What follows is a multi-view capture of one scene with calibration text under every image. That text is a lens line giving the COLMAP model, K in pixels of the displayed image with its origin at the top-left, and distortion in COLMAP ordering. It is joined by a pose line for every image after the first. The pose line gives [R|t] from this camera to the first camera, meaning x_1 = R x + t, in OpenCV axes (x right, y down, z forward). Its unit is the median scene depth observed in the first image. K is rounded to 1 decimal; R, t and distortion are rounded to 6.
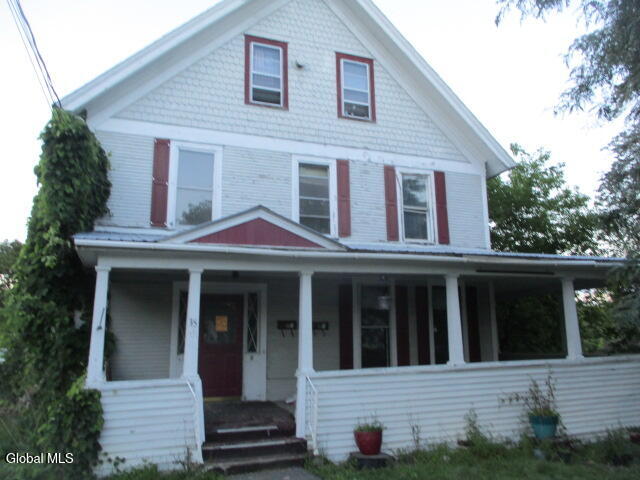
lens RADIAL K [[525.4, 0, 321.5], [0, 525.4, 241.2], [0, 0, 1]] dist [-0.017361, -0.007814]
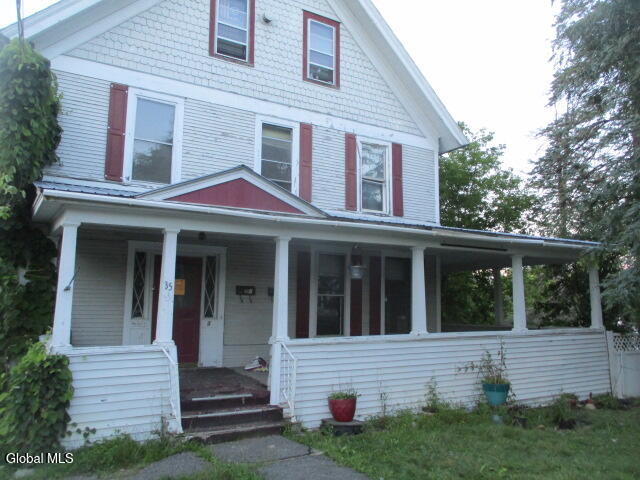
lens RADIAL K [[525.4, 0, 321.5], [0, 525.4, 241.2], [0, 0, 1]] dist [-0.017361, -0.007814]
pose [[0.984154, 0.046976, 0.170977, -0.108632], [-0.057719, 0.996623, 0.058412, 0.003923], [-0.167656, -0.067355, 0.983542, 0.028852]]
